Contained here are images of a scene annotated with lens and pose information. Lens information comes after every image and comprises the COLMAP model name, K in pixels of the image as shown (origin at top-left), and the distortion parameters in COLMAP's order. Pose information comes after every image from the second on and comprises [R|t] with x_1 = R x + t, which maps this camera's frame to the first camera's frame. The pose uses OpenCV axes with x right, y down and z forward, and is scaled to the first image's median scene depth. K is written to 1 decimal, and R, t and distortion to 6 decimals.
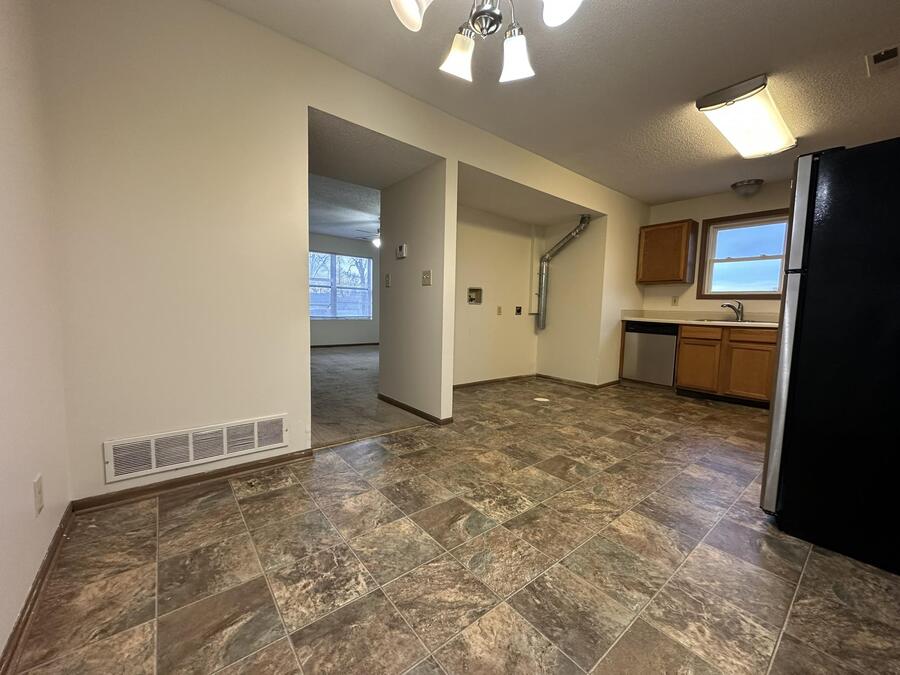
lens RADIAL K [[361.4, 0, 444.6], [0, 361.4, 339.0], [0, 0, 1]] dist [-0.001777, 0.000266]
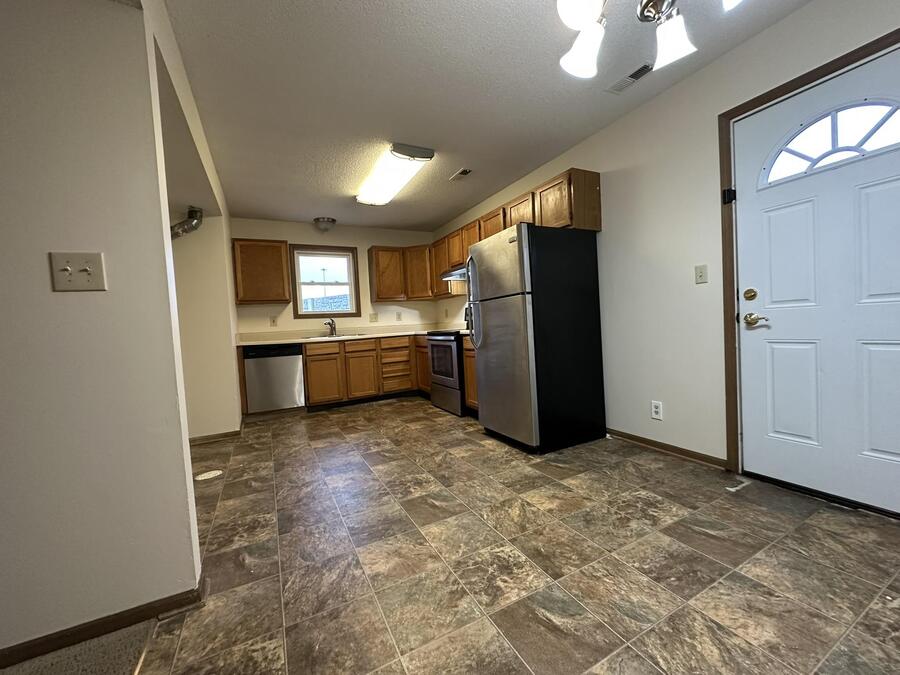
lens RADIAL K [[361.4, 0, 453.3], [0, 361.4, 336.8], [0, 0, 1]] dist [-0.001777, 0.000266]
pose [[0.181723, -0.071786, 0.980726, -0.415727], [0.144761, 0.988419, 0.045526, -0.069126], [-0.972636, 0.133697, 0.190010, 0.629312]]
